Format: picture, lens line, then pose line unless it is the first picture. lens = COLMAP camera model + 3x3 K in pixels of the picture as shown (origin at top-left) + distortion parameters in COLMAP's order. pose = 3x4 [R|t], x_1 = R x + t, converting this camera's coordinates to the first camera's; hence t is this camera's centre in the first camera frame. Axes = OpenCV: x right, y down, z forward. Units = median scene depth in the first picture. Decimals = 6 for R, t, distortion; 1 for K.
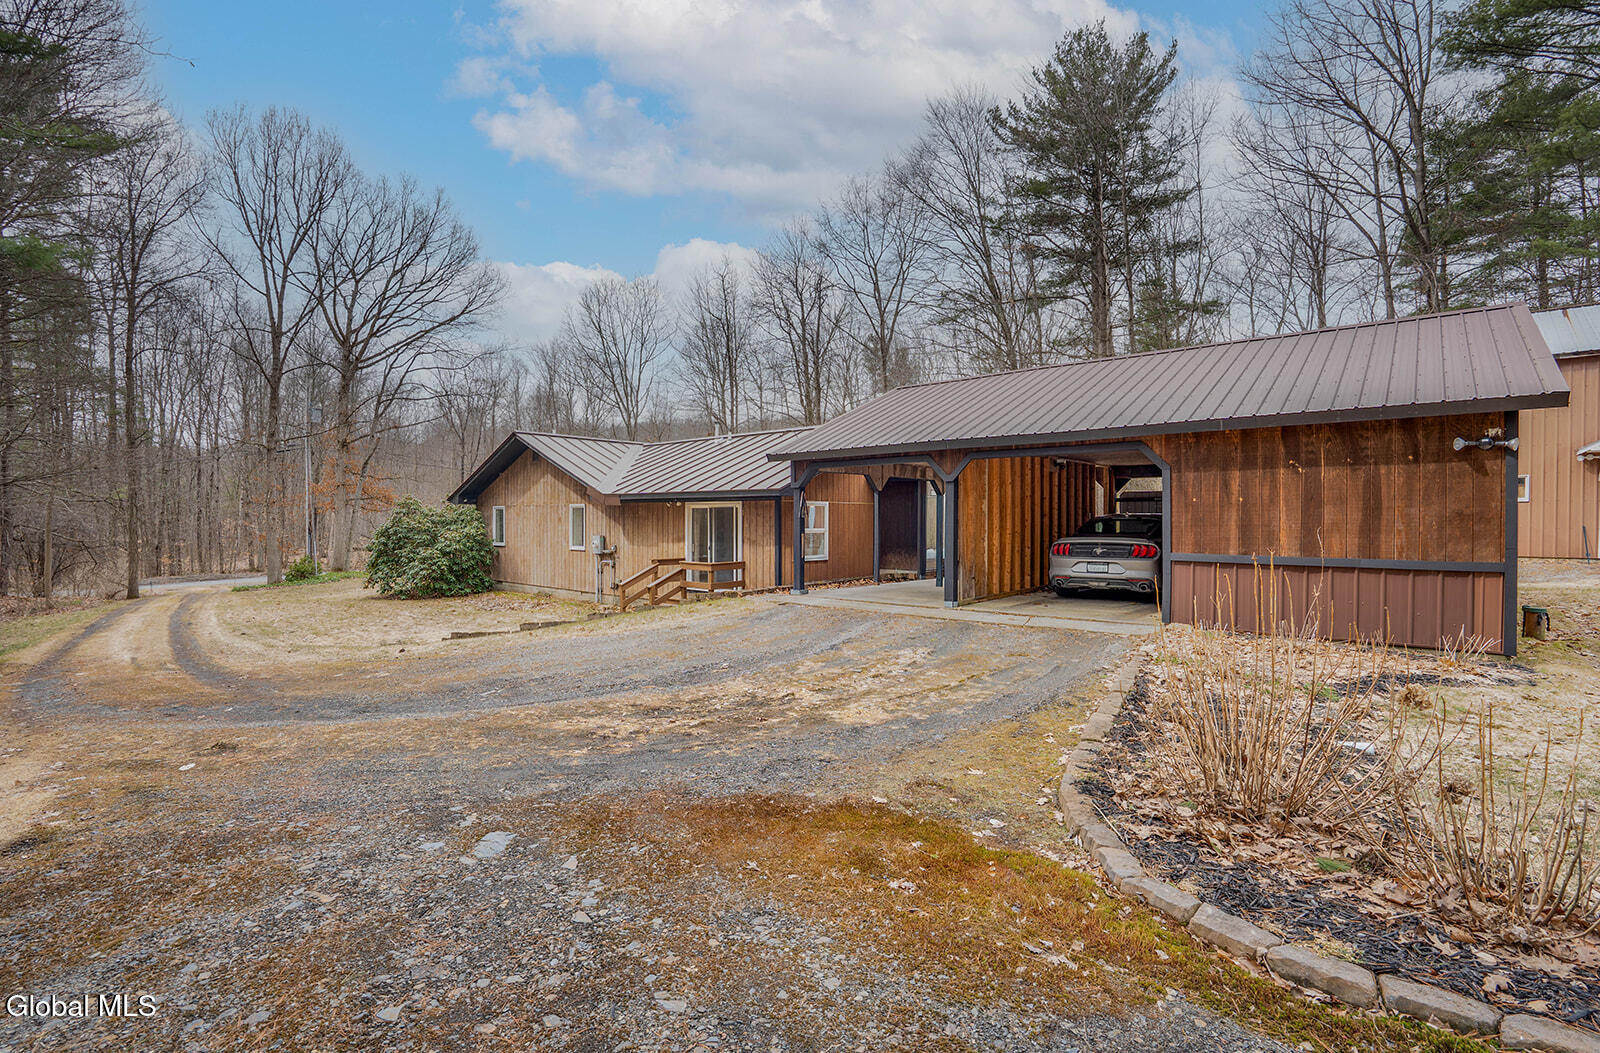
lens RADIAL K [[726.4, 0, 800.0], [0, 726.4, 526.5], [0, 0, 1]] dist [-0.000682, -0.000002]
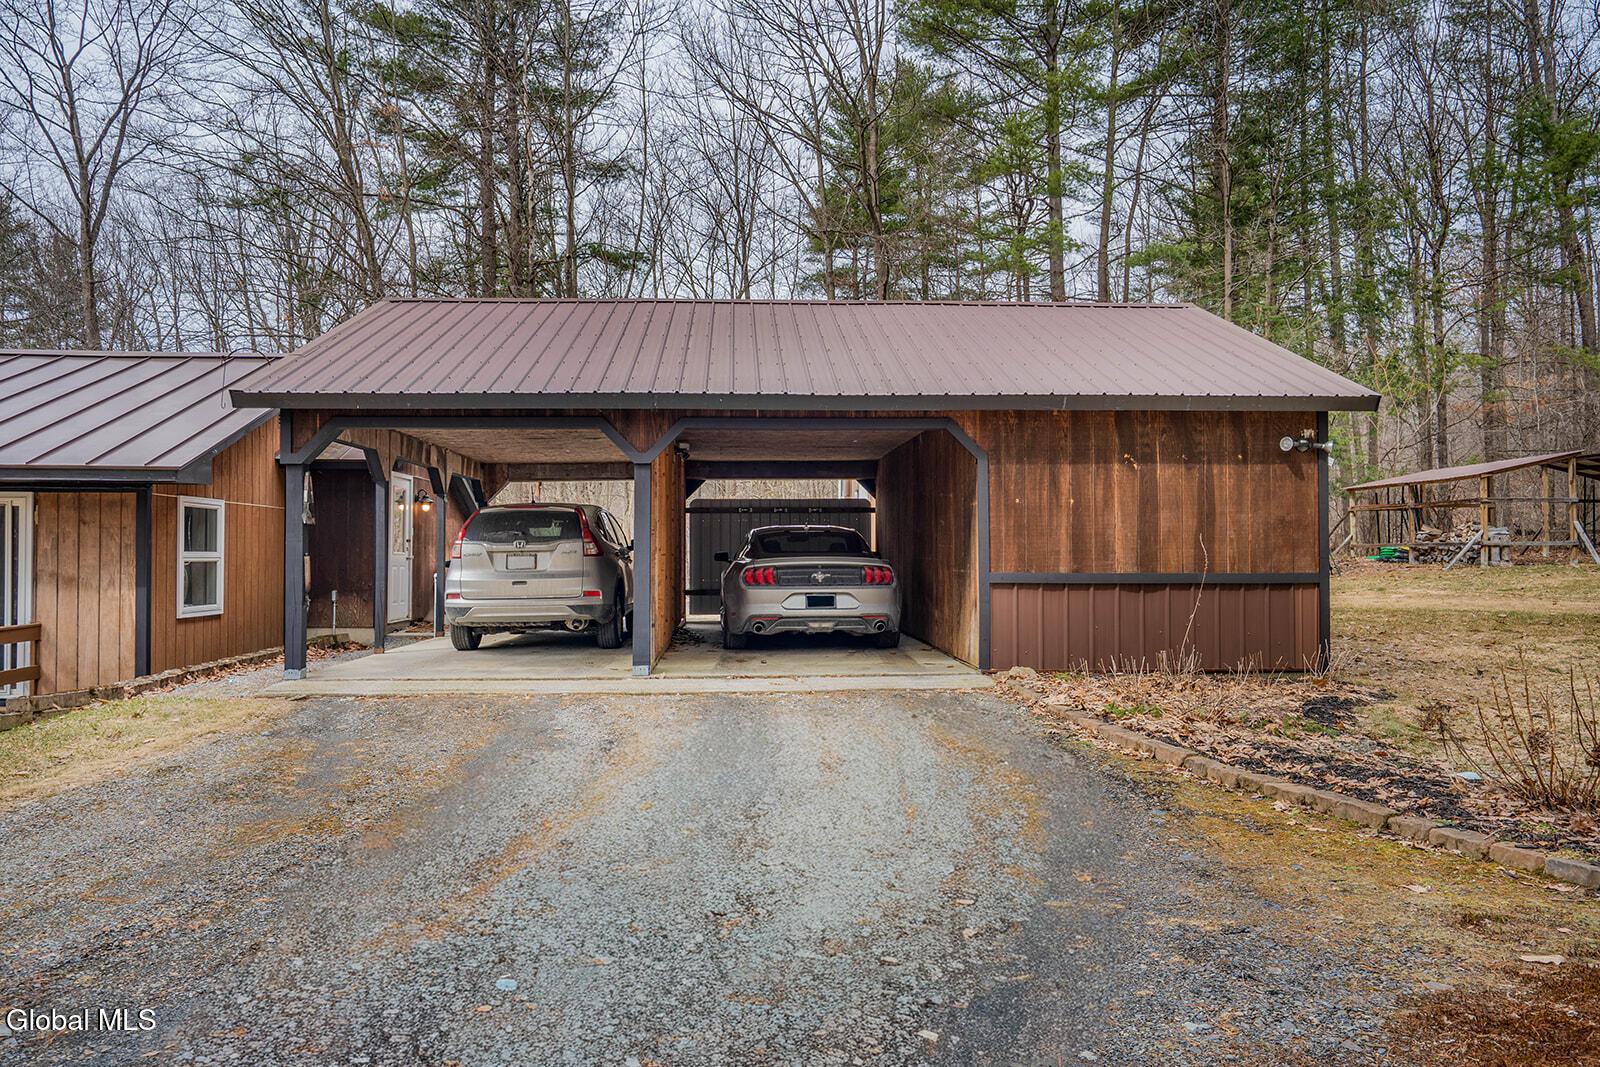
lens RADIAL K [[1110.6, 0, 800.0], [0, 1110.6, 533.5], [0, 0, 1]] dist [0.024464, 0.002614]
pose [[0.736779, 0.010522, 0.676052, -0.414499], [0.007454, 0.999692, -0.023683, 0.023470], [-0.676093, 0.022489, 0.736473, 0.321321]]
